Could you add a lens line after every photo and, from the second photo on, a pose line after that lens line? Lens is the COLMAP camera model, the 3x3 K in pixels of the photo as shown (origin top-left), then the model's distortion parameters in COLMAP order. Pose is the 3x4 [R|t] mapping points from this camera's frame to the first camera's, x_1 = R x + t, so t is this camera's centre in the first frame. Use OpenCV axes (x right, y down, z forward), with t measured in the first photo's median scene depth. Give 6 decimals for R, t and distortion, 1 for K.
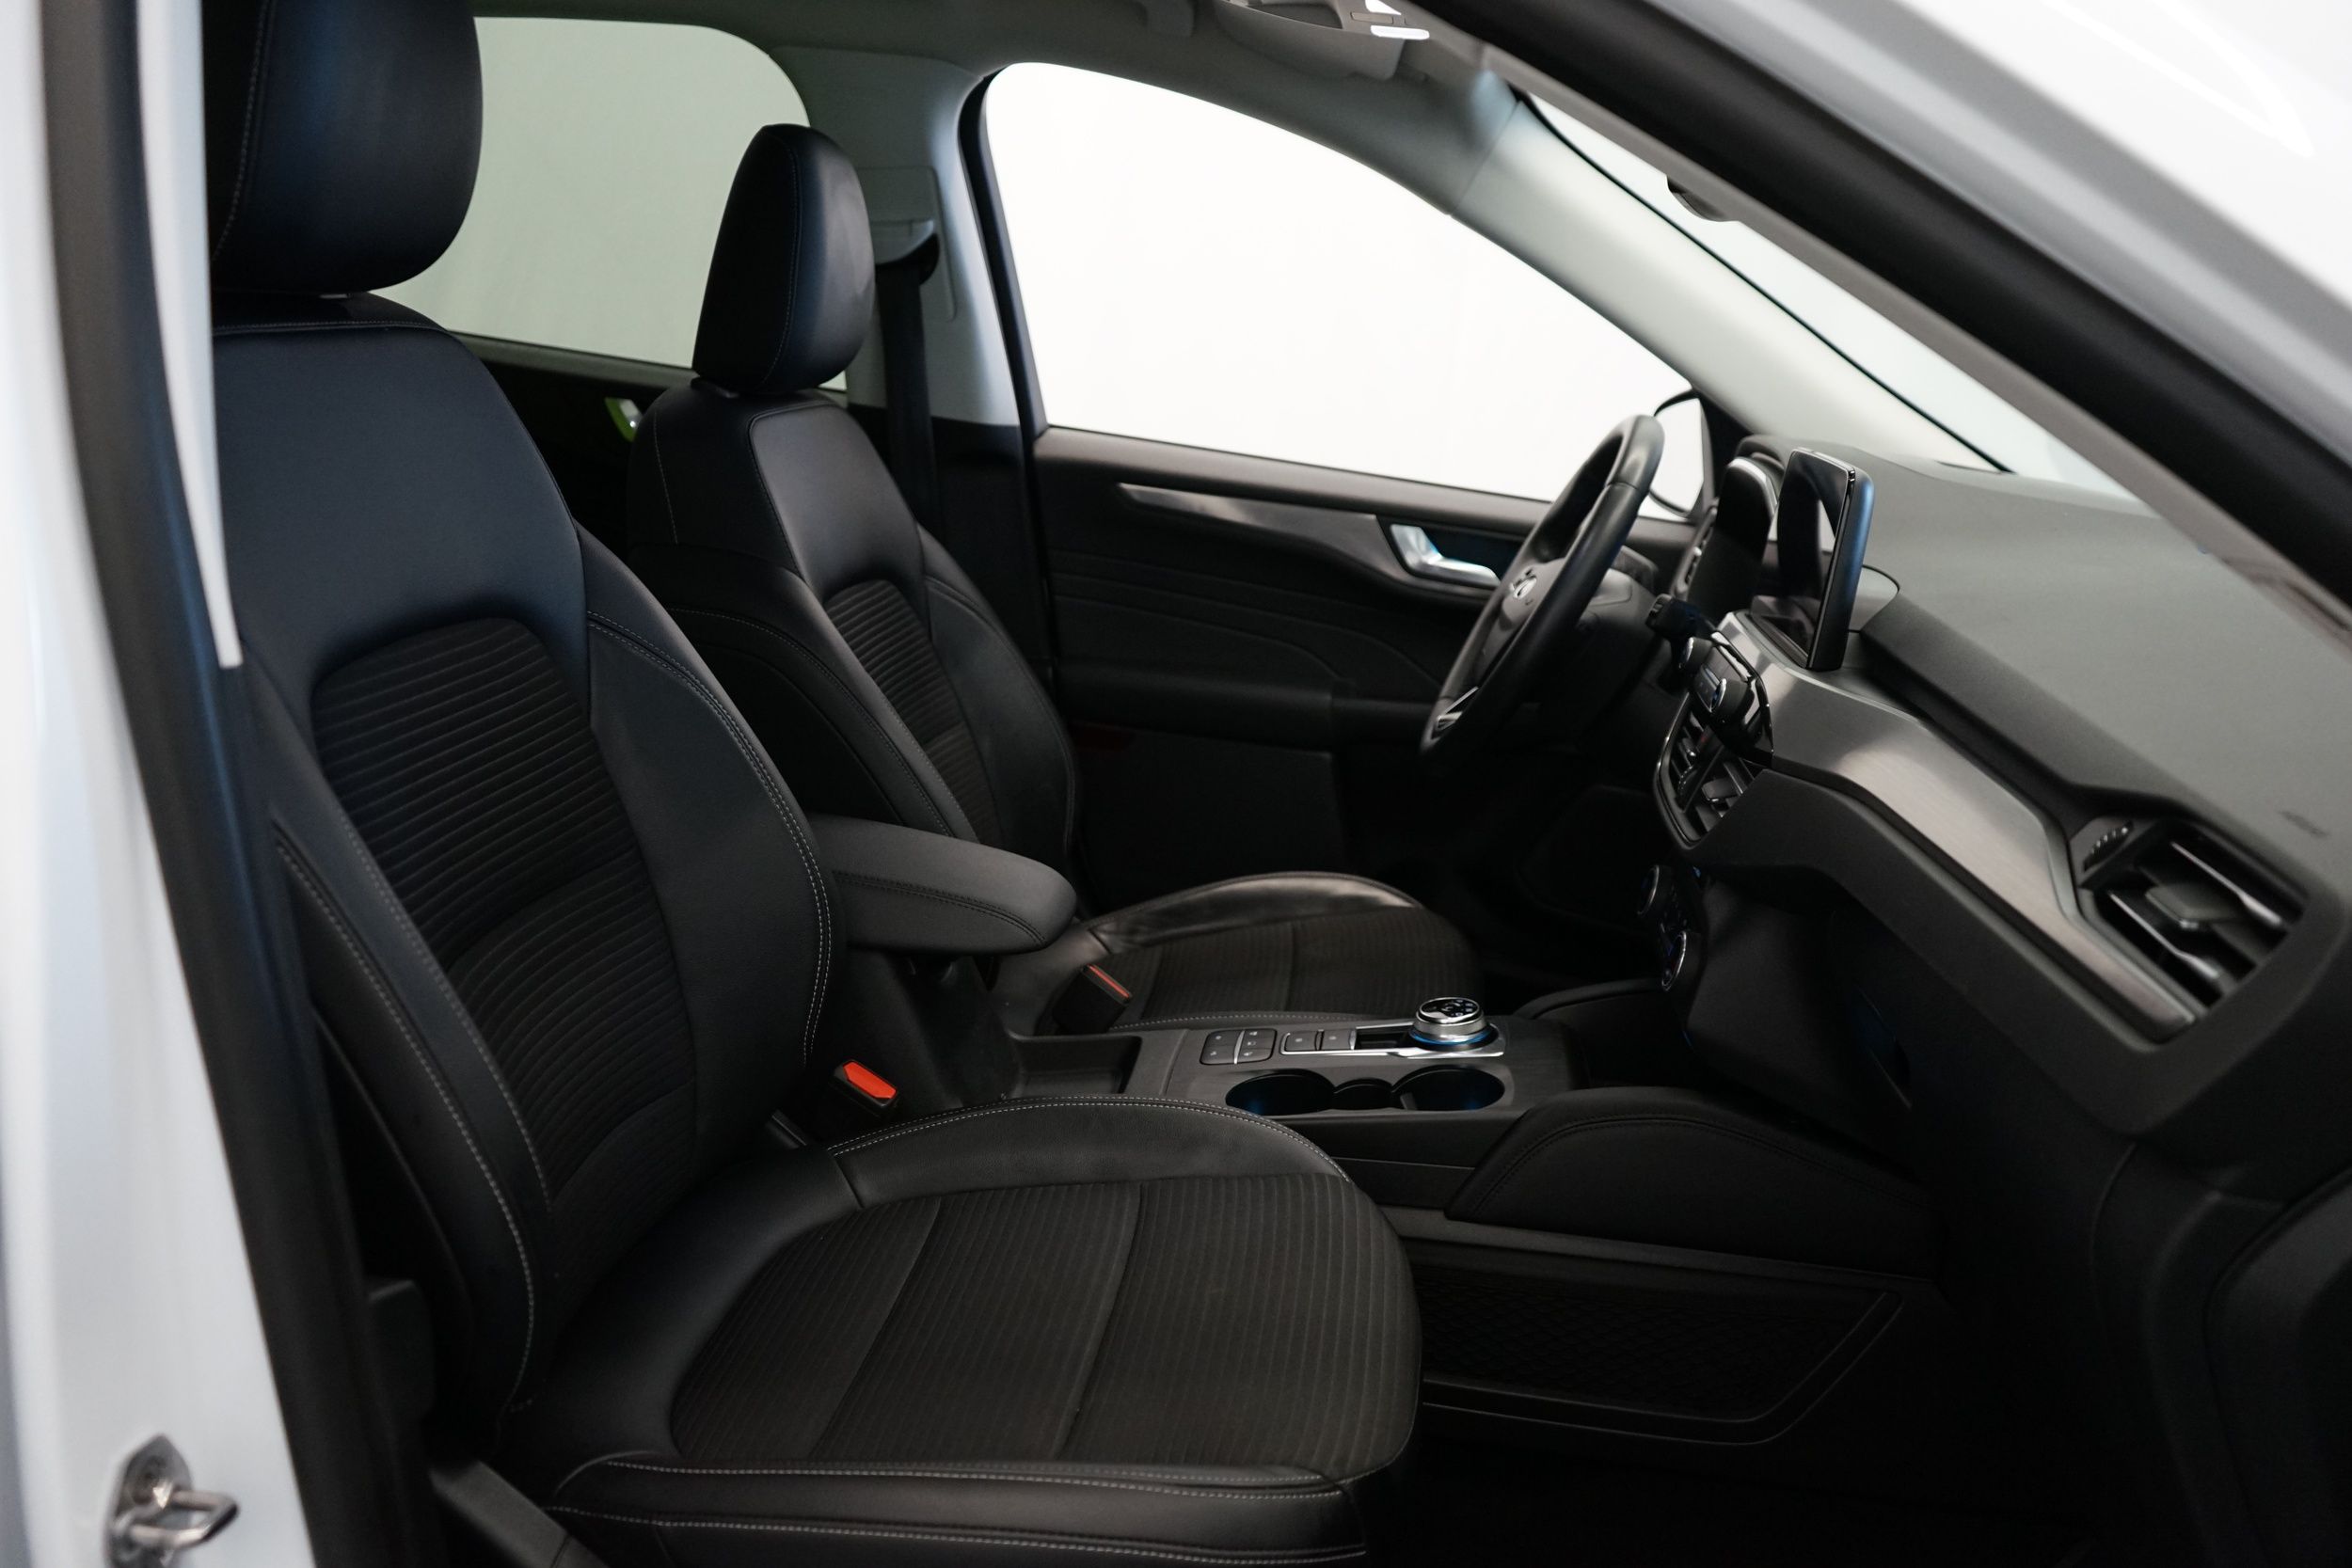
lens RADIAL K [[1908.8, 0, 1177.1], [0, 1908.8, 785.7], [0, 0, 1]] dist [-0.007050, 0.005442]
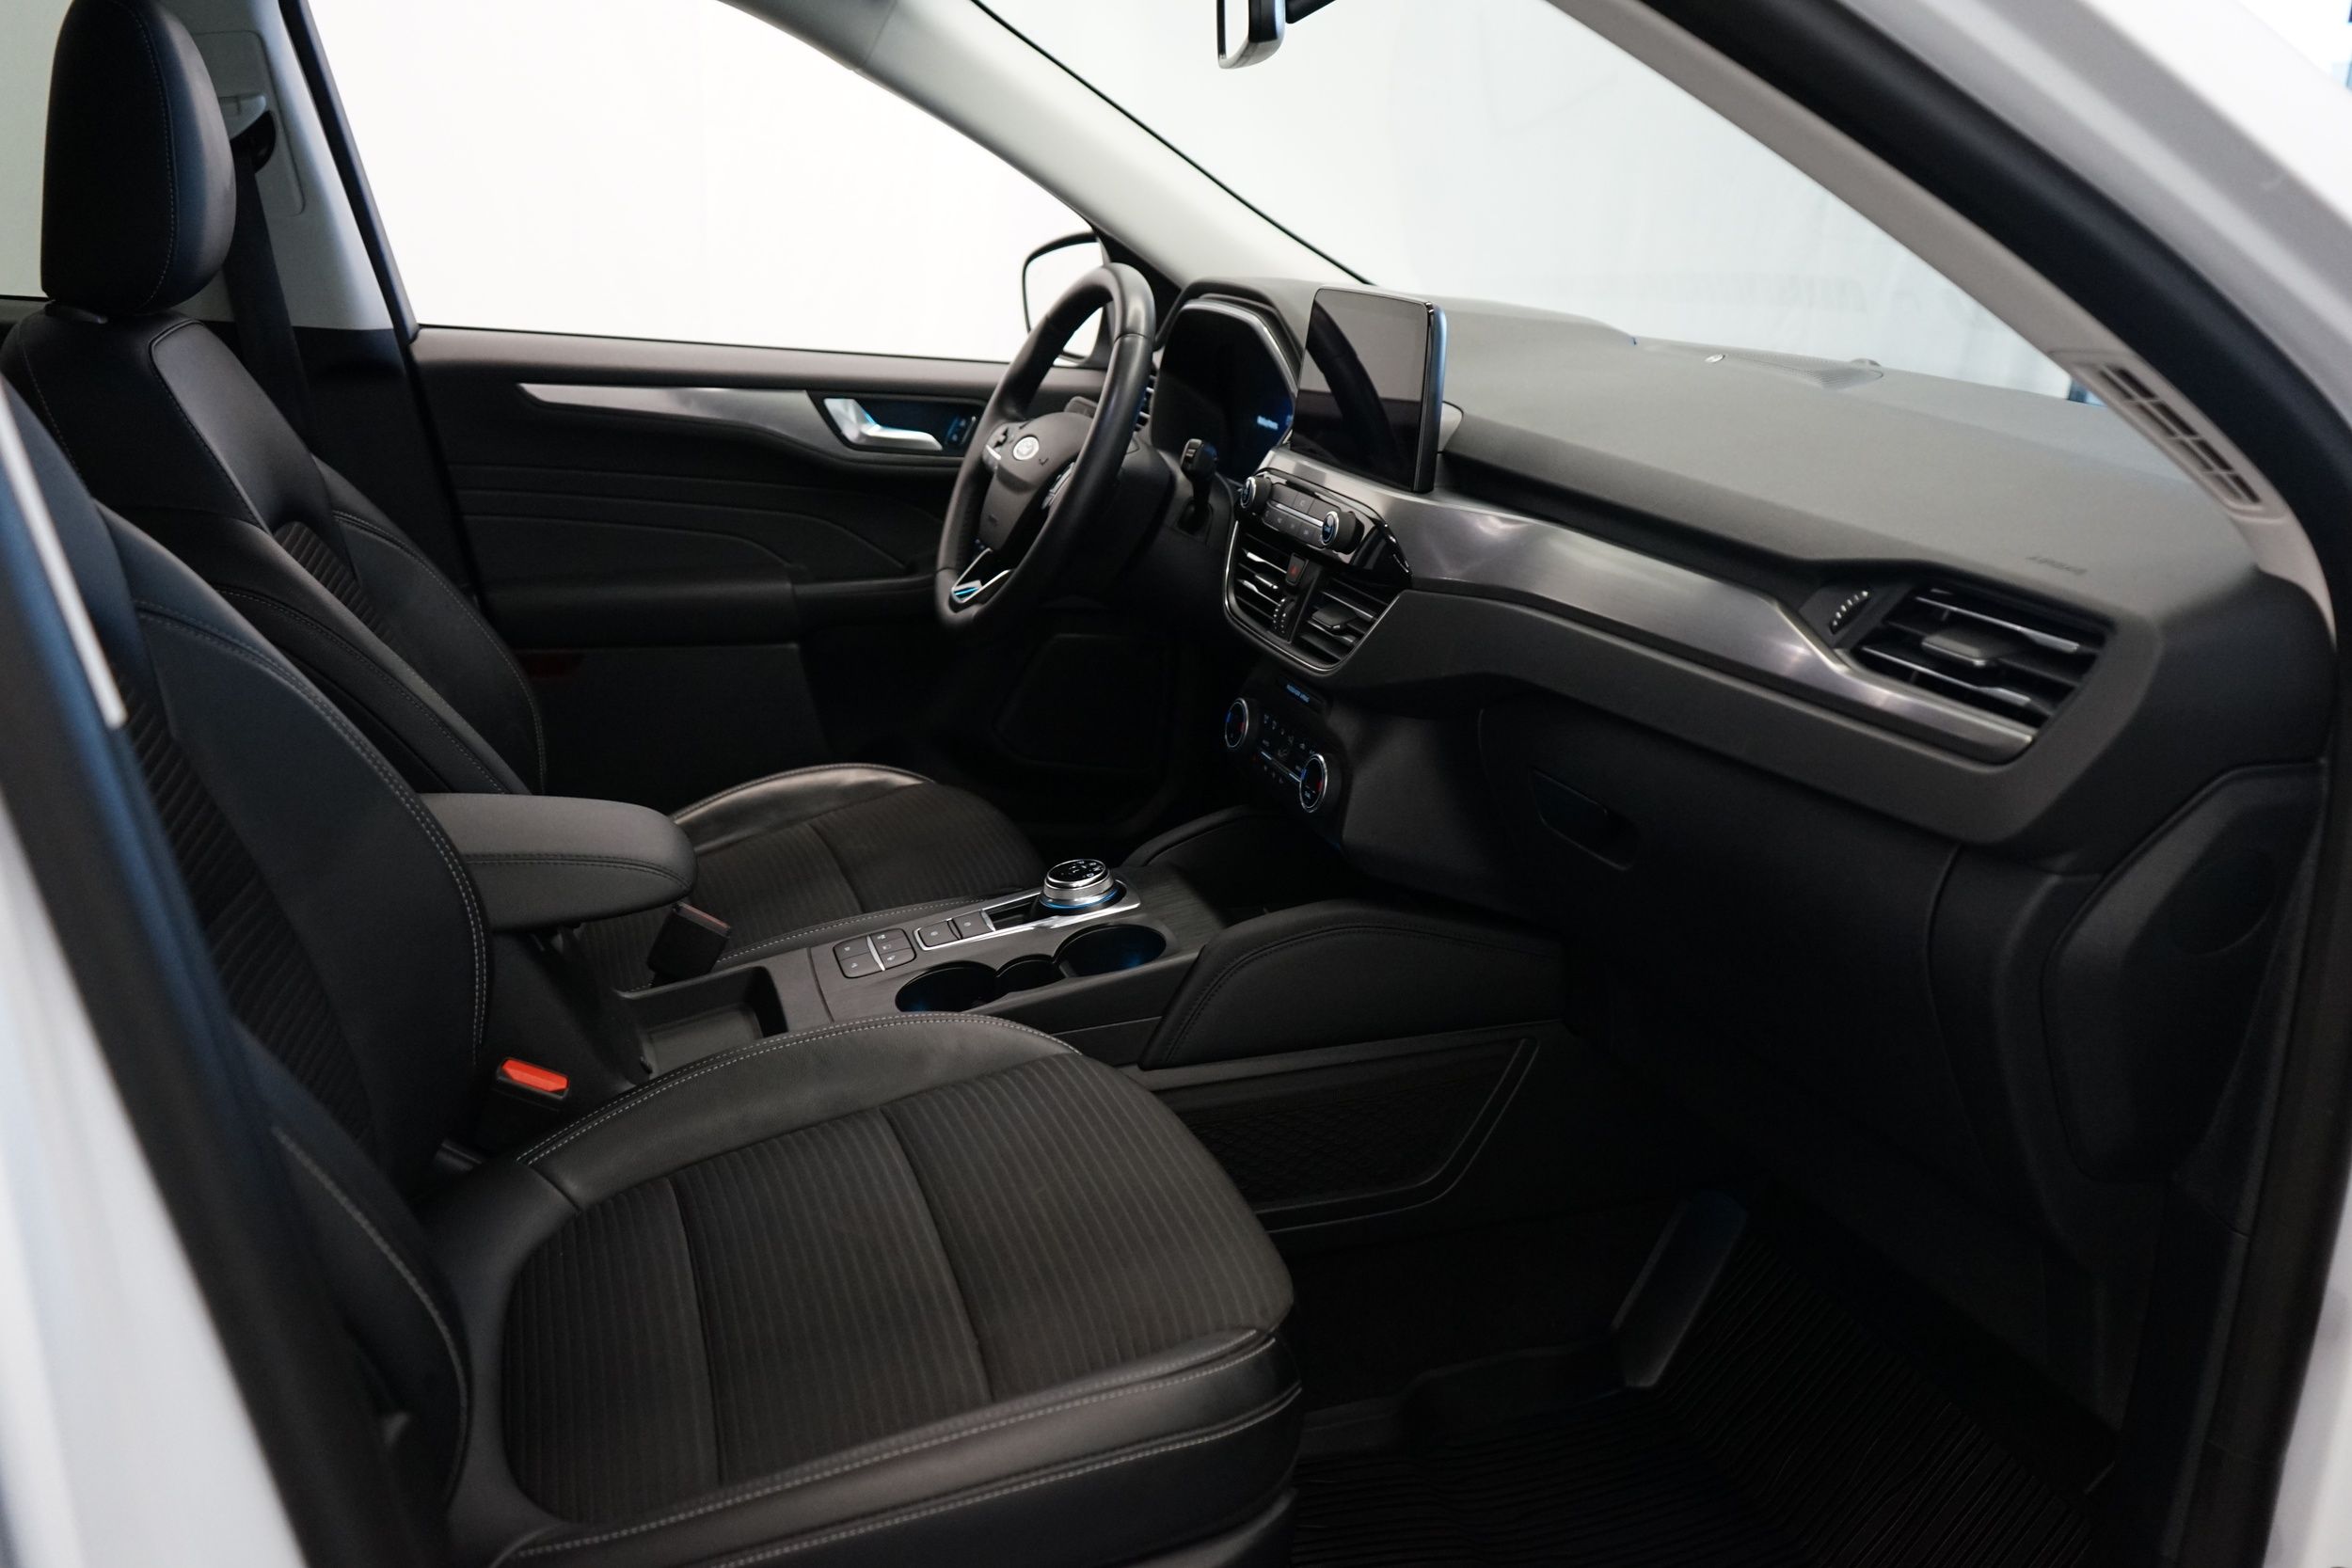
lens RADIAL K [[1908.8, 0, 1176.9], [0, 1908.8, 782.4], [0, 0, 1]] dist [-0.007050, 0.005442]
pose [[0.900002, -0.179056, 0.397410, -0.201989], [0.150232, 0.983291, 0.102805, -0.025600], [-0.409178, -0.032821, 0.911864, 0.056285]]
